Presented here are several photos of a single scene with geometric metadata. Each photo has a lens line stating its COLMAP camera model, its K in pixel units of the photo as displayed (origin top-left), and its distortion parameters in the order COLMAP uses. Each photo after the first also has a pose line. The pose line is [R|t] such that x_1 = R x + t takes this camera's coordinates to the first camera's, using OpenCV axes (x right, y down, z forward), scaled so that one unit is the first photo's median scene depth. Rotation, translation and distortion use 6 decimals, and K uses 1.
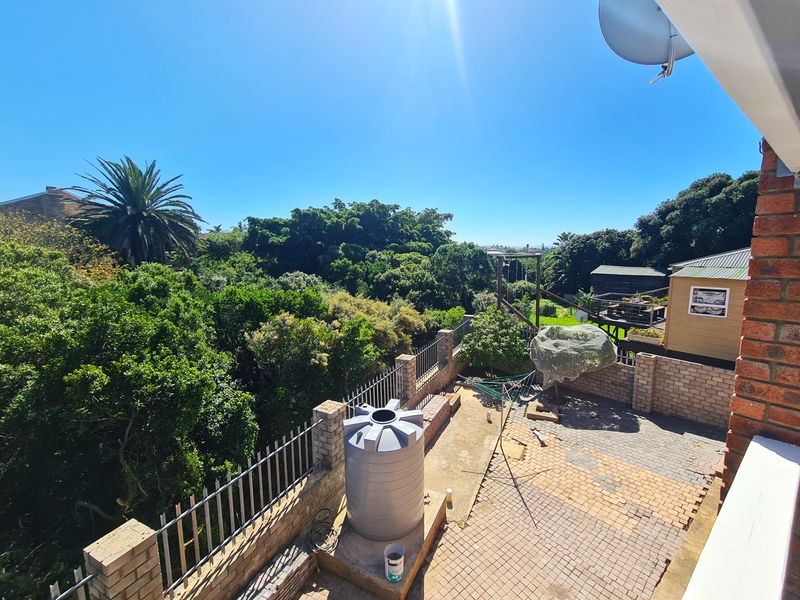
lens RADIAL K [[330.8, 0, 400.7], [0, 330.8, 297.6], [0, 0, 1]] dist [-0.002075, -0.000248]
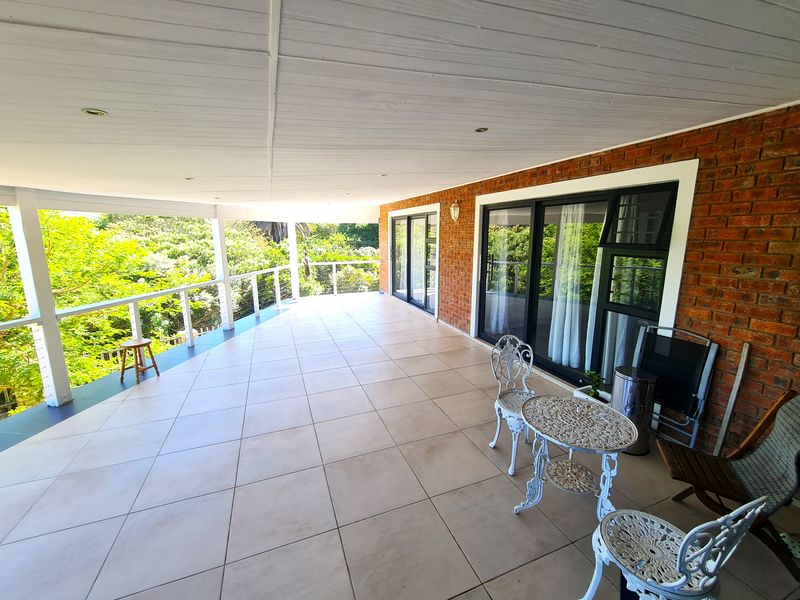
lens RADIAL K [[330.8, 0, 401.5], [0, 330.8, 297.1], [0, 0, 1]] dist [-0.002075, -0.000248]
pose [[0.958072, 0.053986, -0.281394, 0.299868], [-0.040024, 0.997676, 0.055134, 0.068511], [0.283717, -0.041559, 0.958007, -0.458649]]
